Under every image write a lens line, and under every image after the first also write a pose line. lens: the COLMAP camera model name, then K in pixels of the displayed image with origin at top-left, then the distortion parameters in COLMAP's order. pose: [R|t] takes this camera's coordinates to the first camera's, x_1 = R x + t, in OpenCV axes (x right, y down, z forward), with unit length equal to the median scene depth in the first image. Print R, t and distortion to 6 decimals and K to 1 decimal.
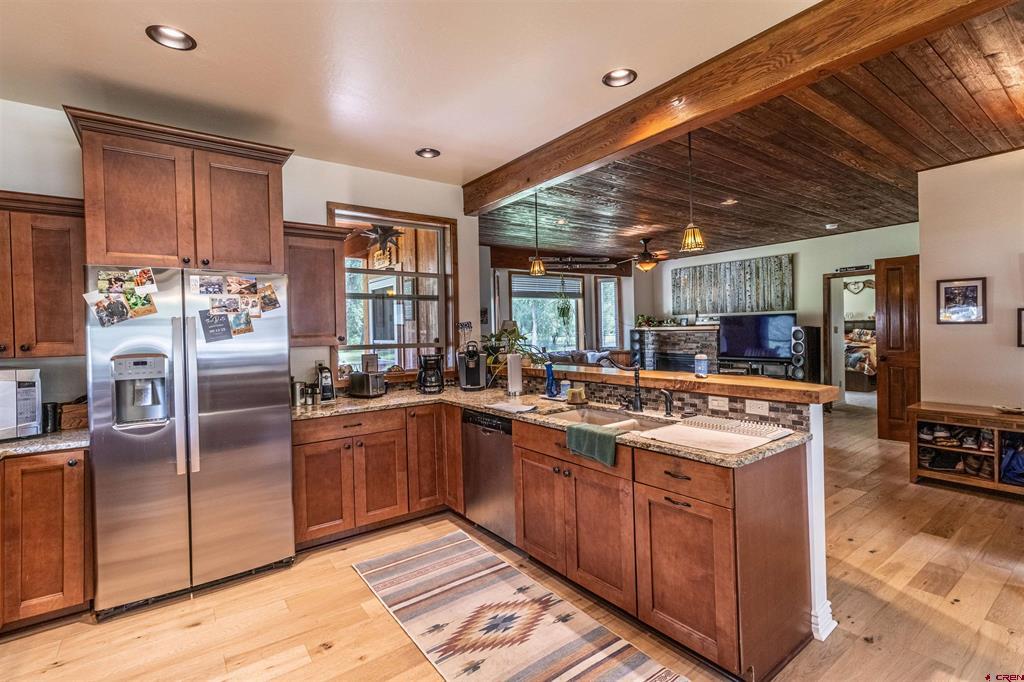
lens RADIAL K [[472.3, 0, 522.4], [0, 472.3, 335.4], [0, 0, 1]] dist [0.000828, 0.001694]
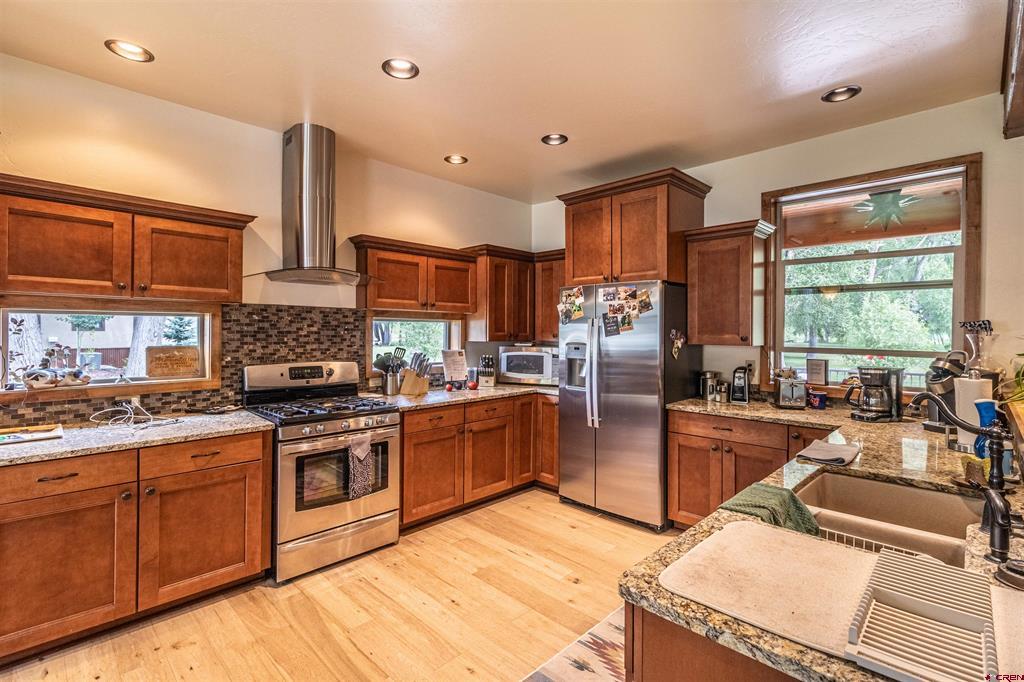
lens RADIAL K [[472.3, 0, 513.2], [0, 472.3, 334.8], [0, 0, 1]] dist [0.000828, 0.001694]
pose [[0.151303, 0.031373, -0.987990, 0.640496], [-0.023151, 0.999335, 0.028188, -0.022786], [0.988216, 0.018608, 0.151928, 0.519808]]
